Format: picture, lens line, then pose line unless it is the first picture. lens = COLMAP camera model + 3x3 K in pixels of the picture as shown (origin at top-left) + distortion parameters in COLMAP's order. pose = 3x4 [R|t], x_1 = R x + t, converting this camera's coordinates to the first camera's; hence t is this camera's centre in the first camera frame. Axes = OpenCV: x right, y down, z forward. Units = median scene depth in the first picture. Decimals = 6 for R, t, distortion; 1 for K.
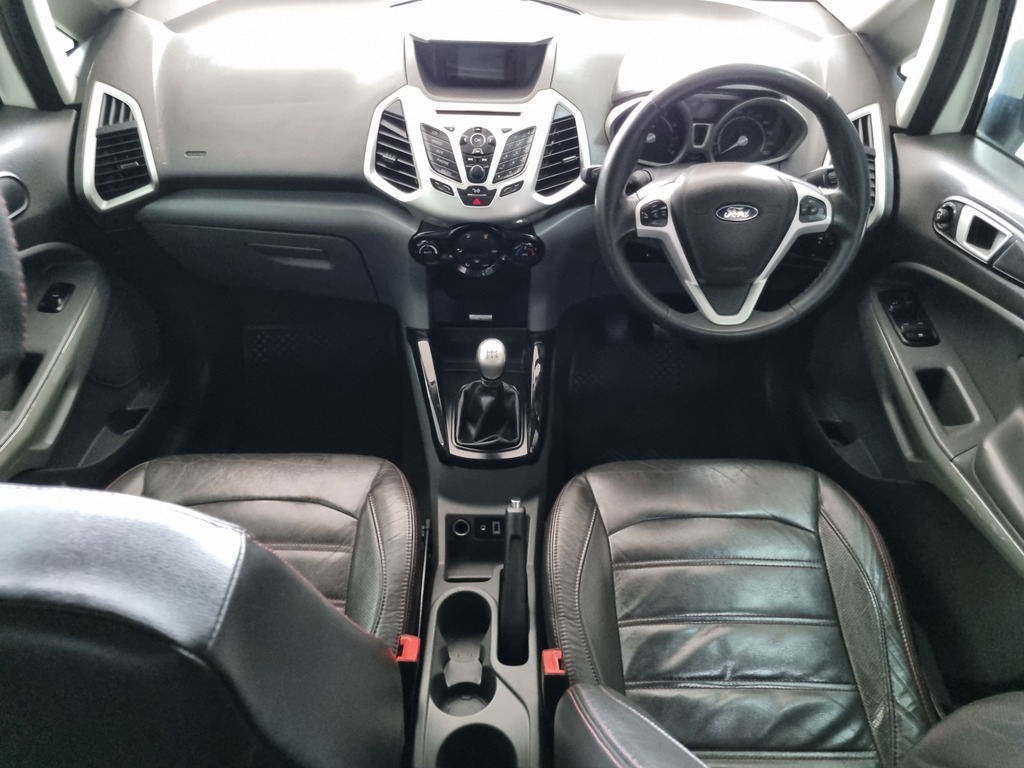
lens RADIAL K [[777.6, 0, 558.4], [0, 777.6, 381.3], [0, 0, 1]] dist [0.032168, -0.039704]
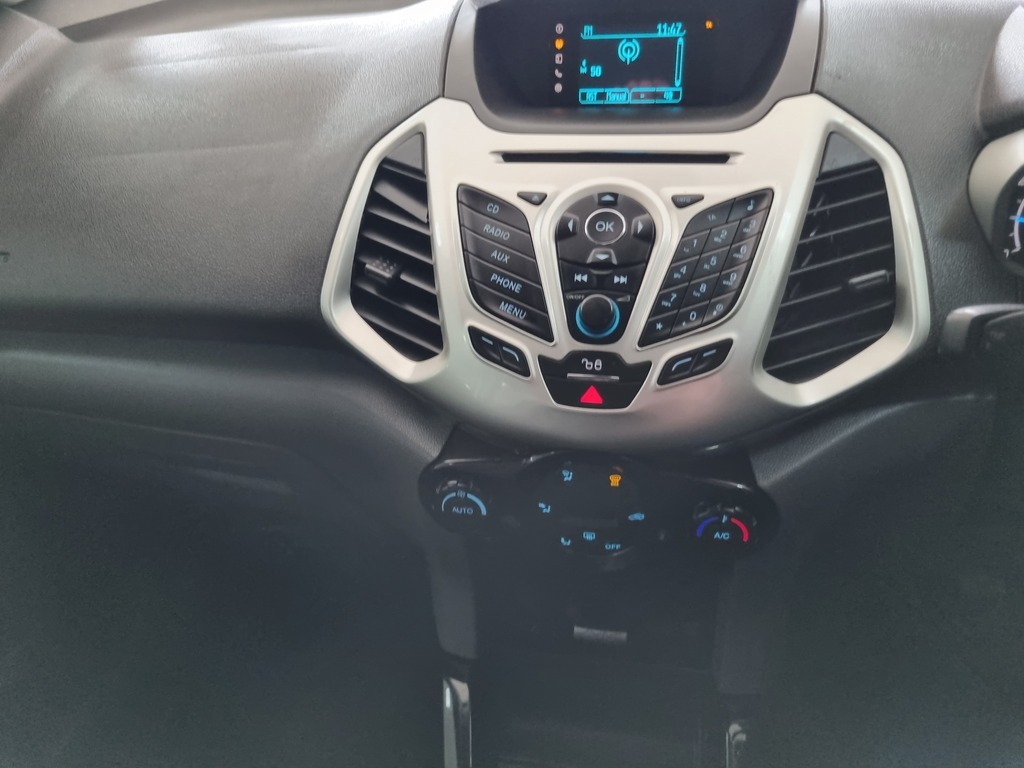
lens RADIAL K [[777.6, 0, 558.4], [0, 777.6, 381.3], [0, 0, 1]] dist [0.032168, -0.039704]
pose [[0.981614, 0.038835, -0.186884, -0.054175], [-0.063642, 0.989648, -0.128630, -0.189727], [0.179954, 0.138159, 0.973924, 0.652169]]
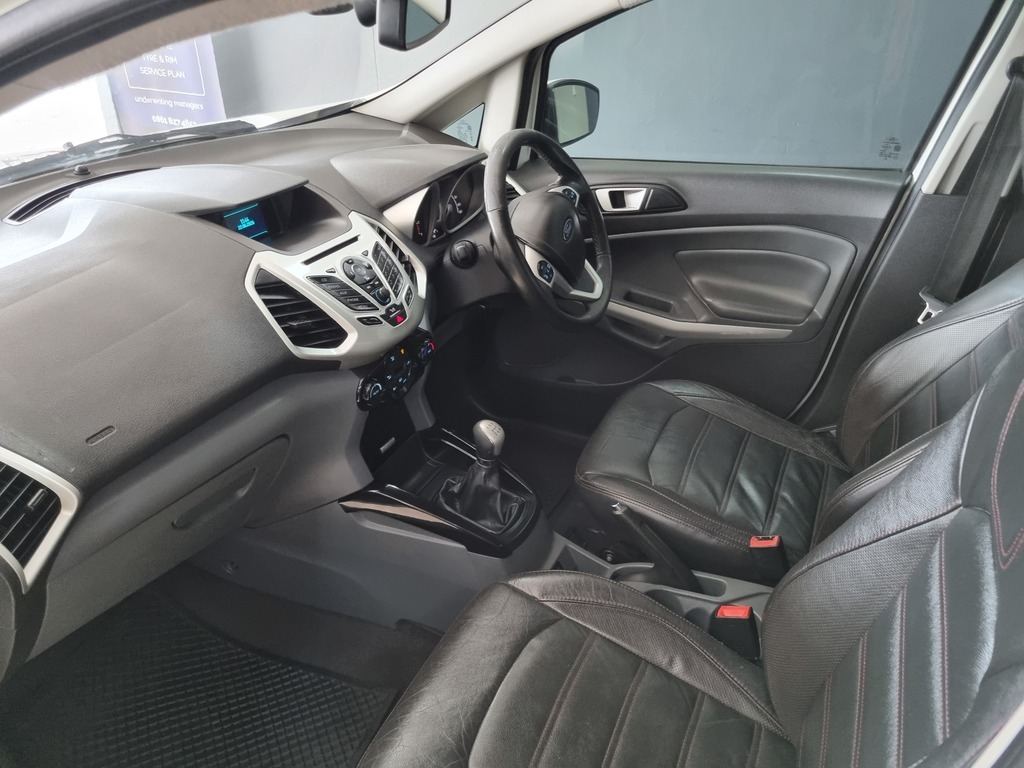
lens RADIAL K [[762.7, 0, 525.2], [0, 762.7, 386.7], [0, 0, 1]] dist [0.039848, -0.037974]
pose [[0.410694, -0.454528, 0.790401, -0.848792], [0.593188, 0.791537, 0.146960, -0.208148], [-0.692430, 0.408501, 0.594700, 0.335250]]
